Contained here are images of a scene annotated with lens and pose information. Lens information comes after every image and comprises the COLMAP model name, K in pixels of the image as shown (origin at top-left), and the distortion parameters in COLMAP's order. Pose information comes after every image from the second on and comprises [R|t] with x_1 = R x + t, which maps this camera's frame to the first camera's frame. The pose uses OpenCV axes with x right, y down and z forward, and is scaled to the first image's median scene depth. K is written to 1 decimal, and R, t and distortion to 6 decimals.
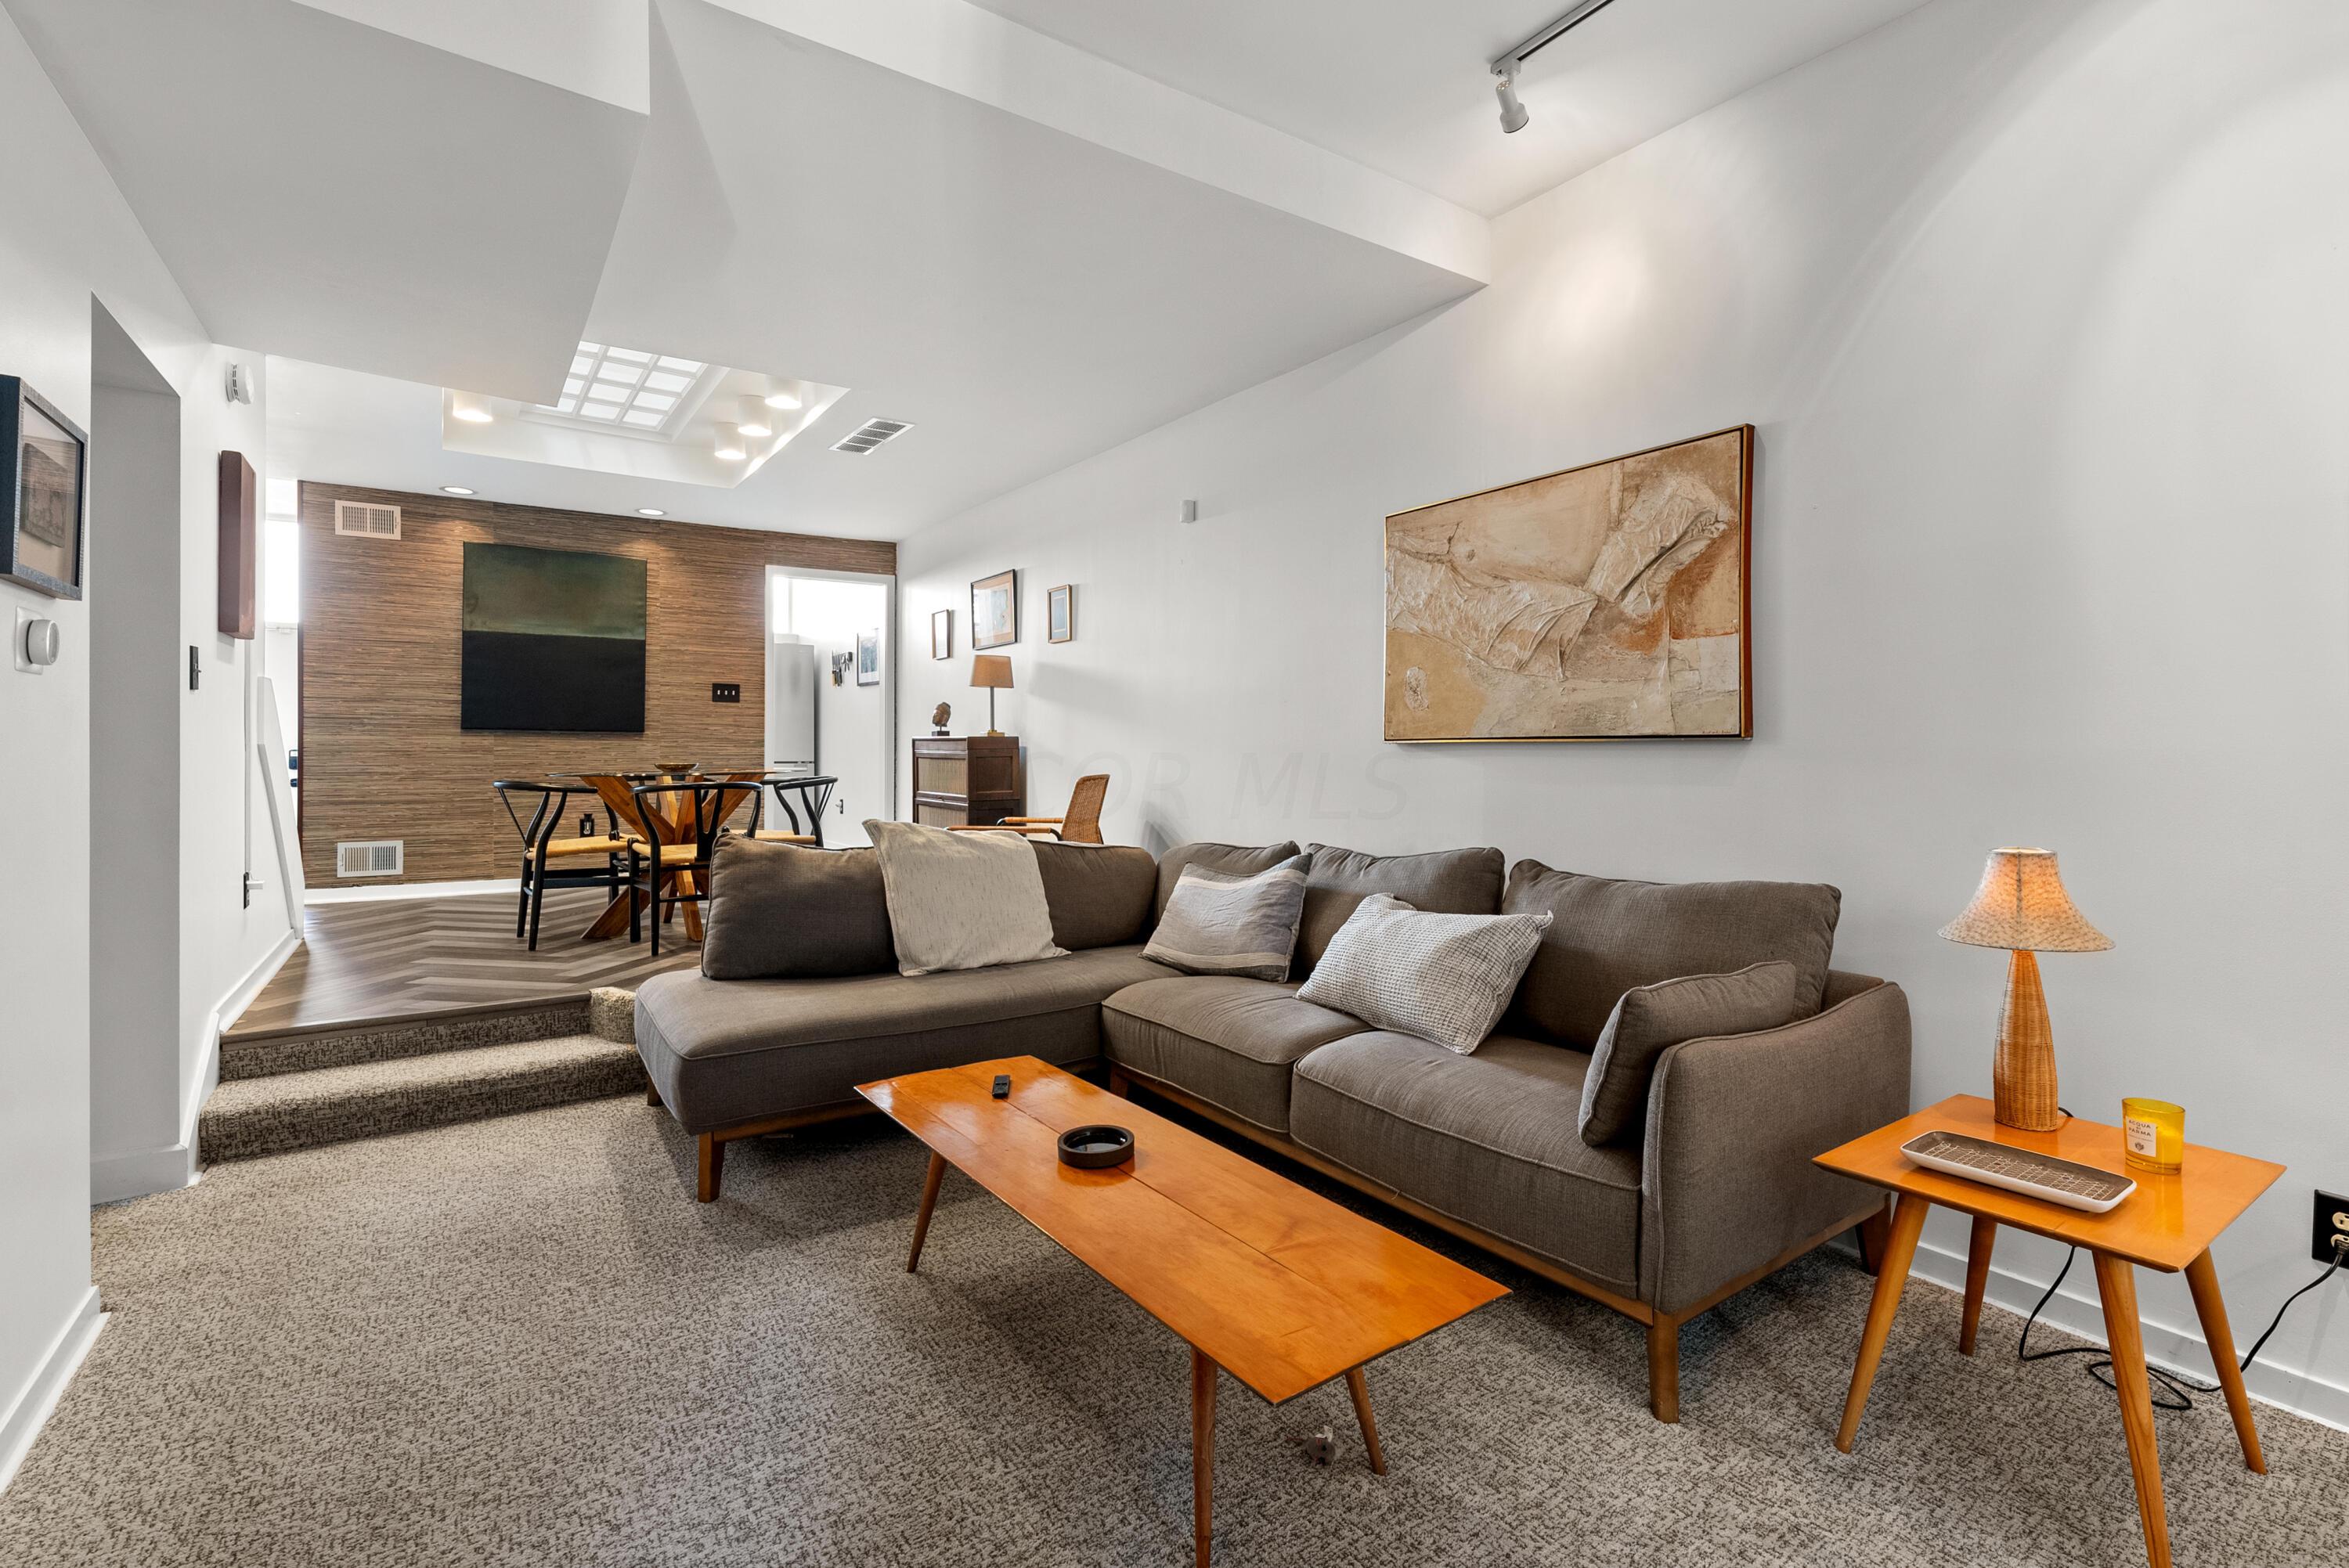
lens RADIAL K [[1067.3, 0, 1187.8], [0, 1067.3, 750.6], [0, 0, 1]] dist [0.002996, 0.000182]
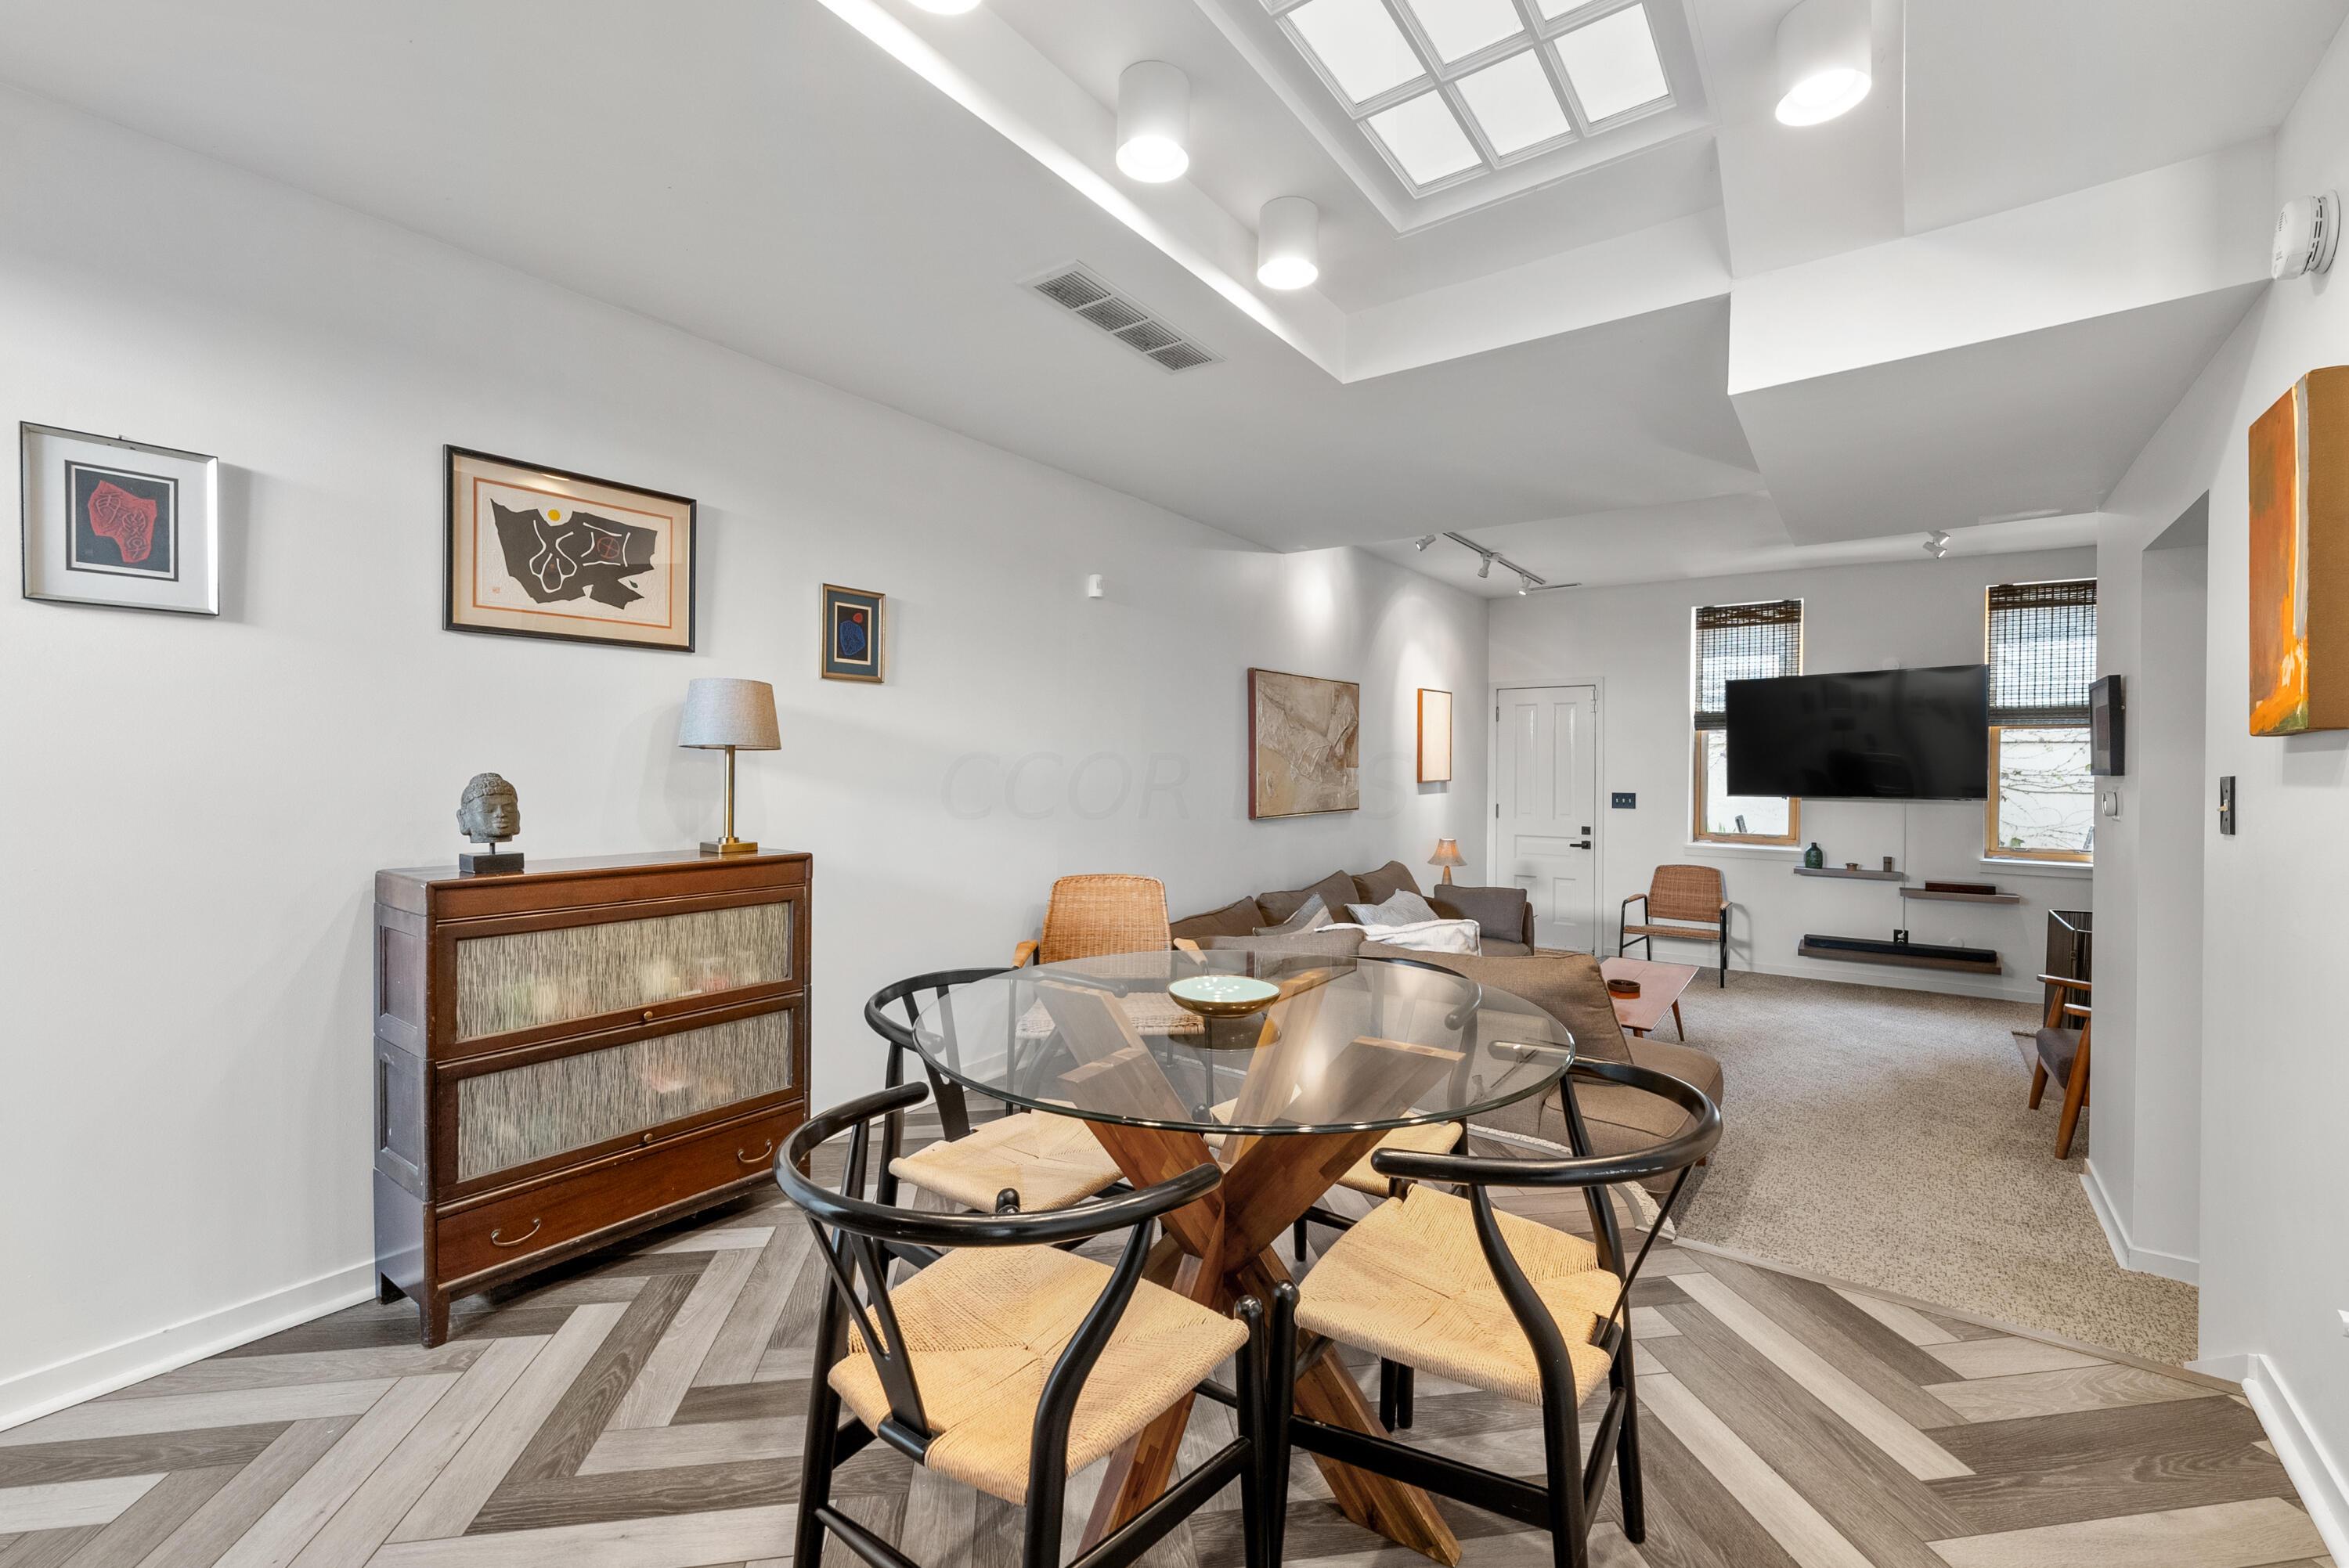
lens RADIAL K [[993.7, 0, 1174.0], [0, 993.7, 777.4], [0, 0, 1]] dist [0.000147, 0.000052]
pose [[-0.335743, -0.013338, 0.941859, -1.184631], [0.000773, 0.999896, 0.014435, -0.094671], [-0.941953, 0.005574, -0.335698, 1.710514]]
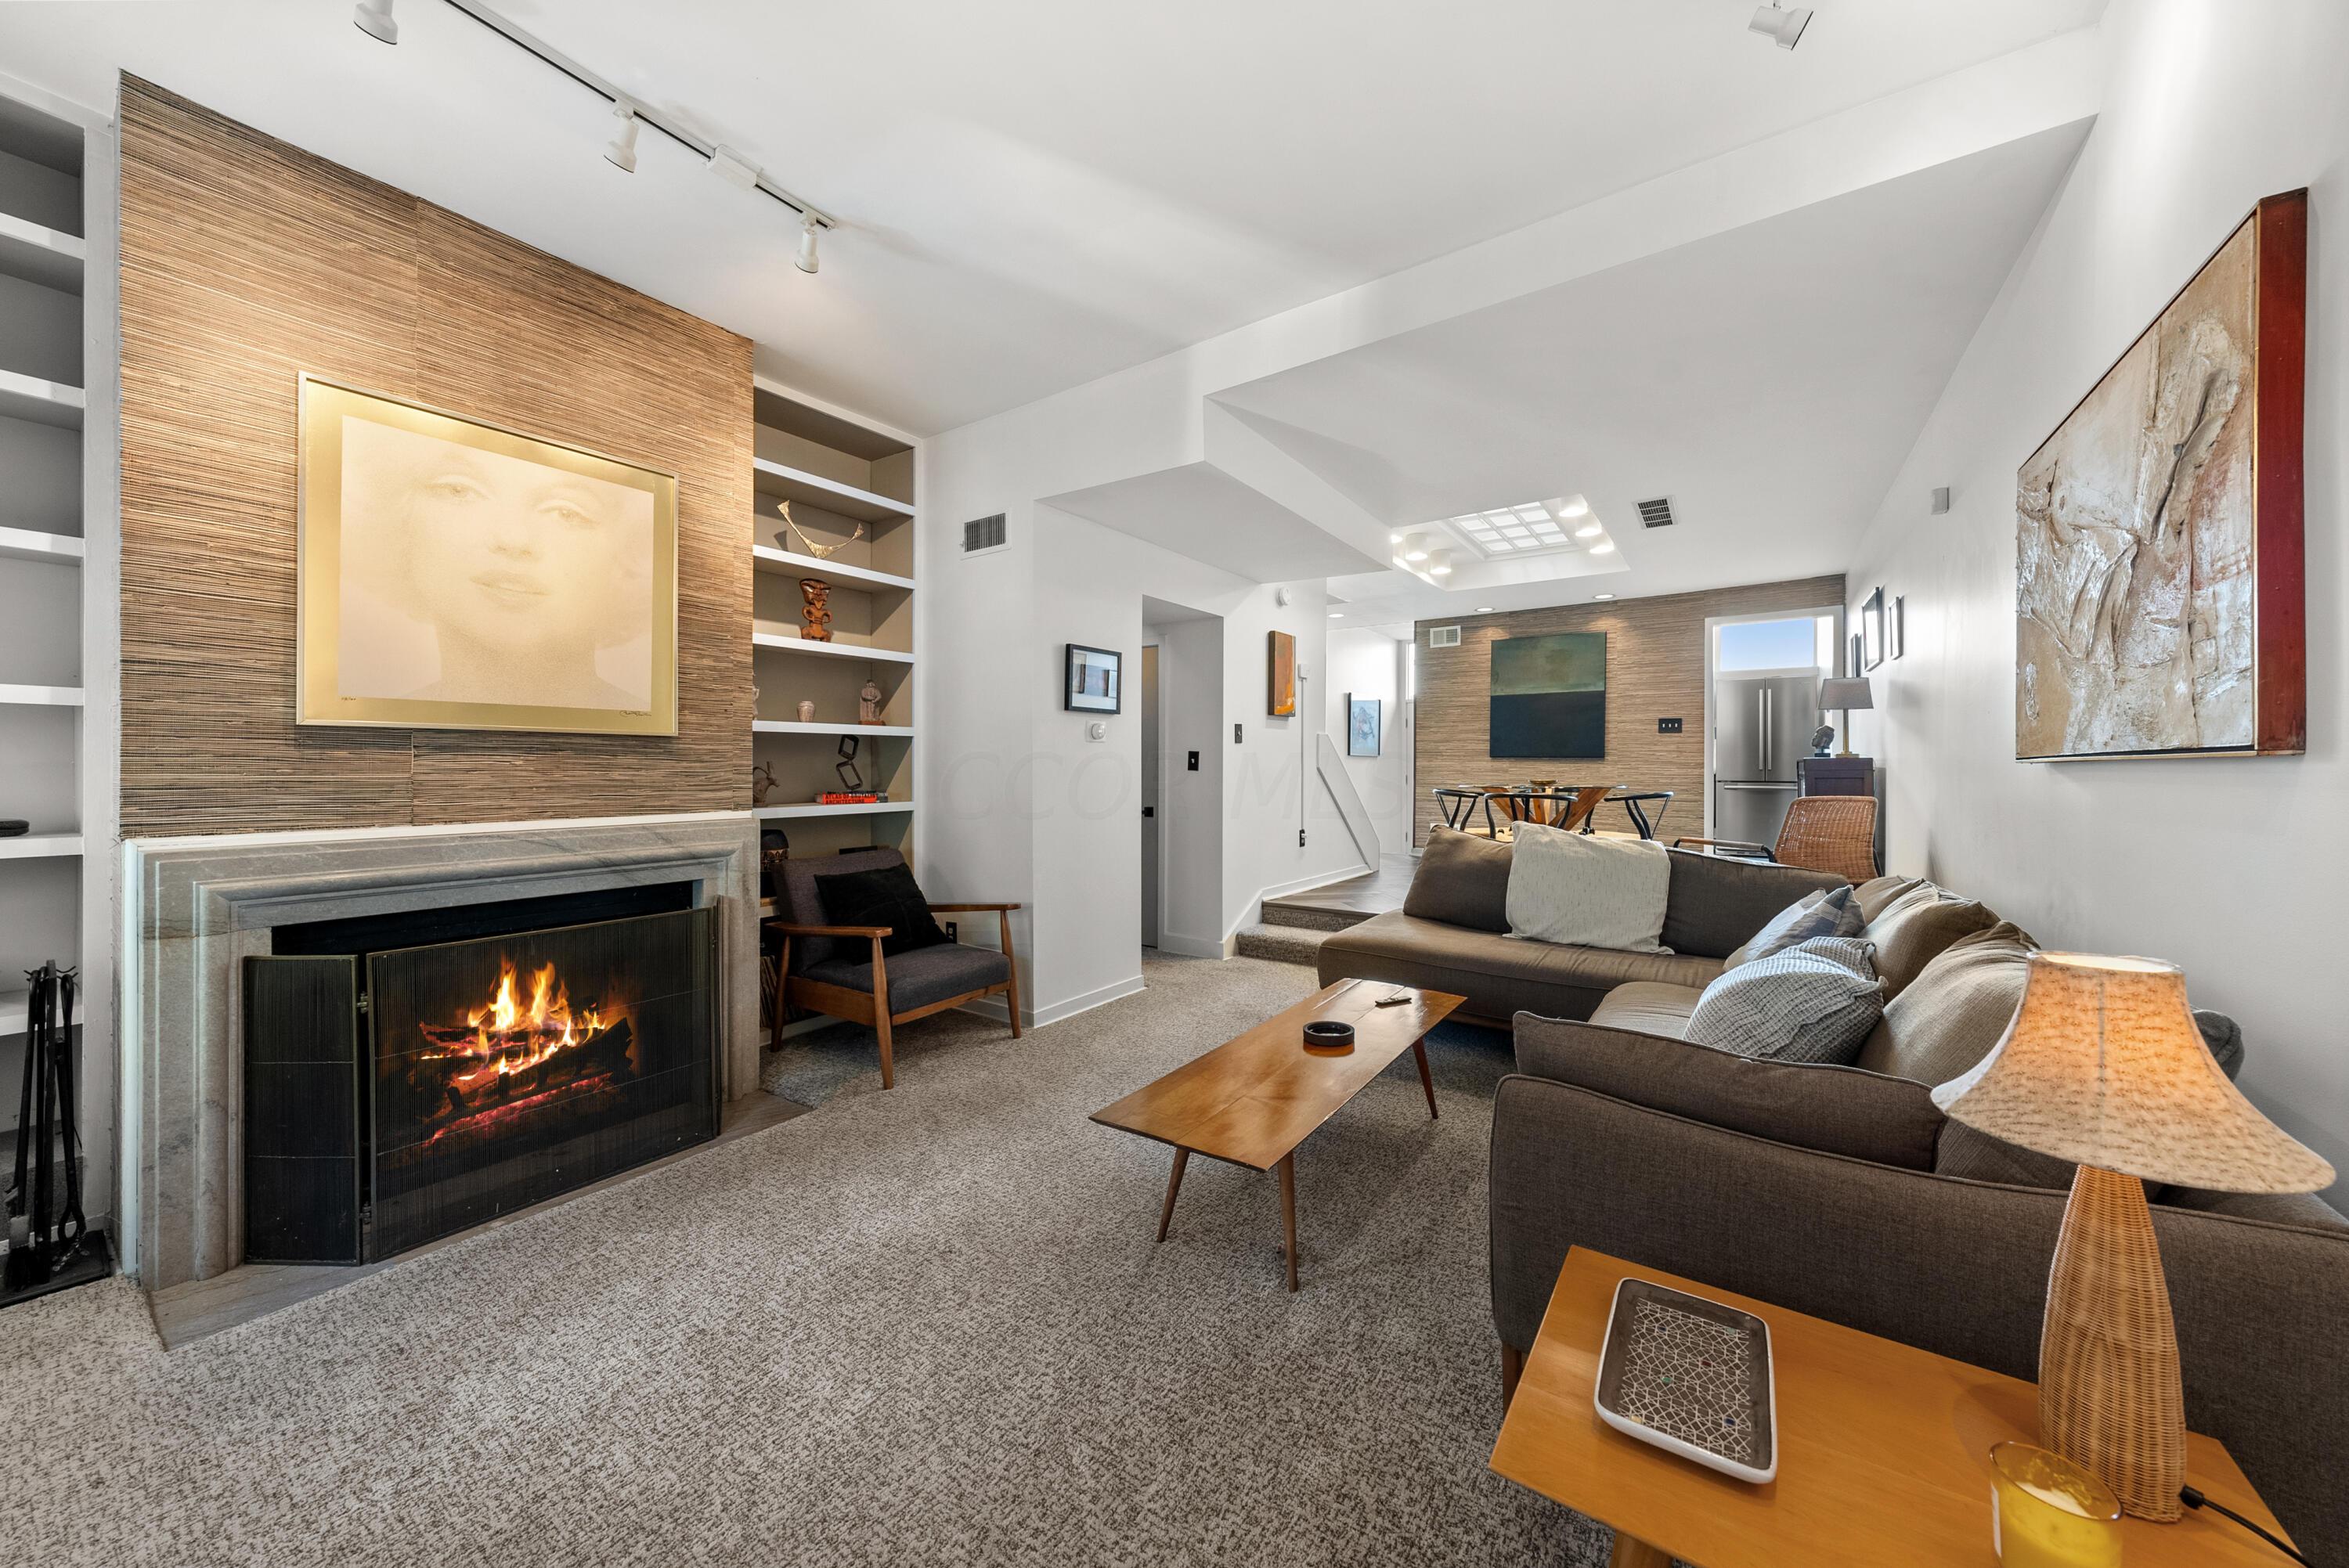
lens RADIAL K [[817.3, 0, 1177.6], [0, 817.3, 768.6], [0, 0, 1]] dist [-0.000493, -0.000040]
pose [[0.354333, -0.000418, -0.935119, 0.567113], [-0.002056, 0.999997, -0.001226, -0.001494], [0.935117, 0.002357, 0.354331, 0.240279]]
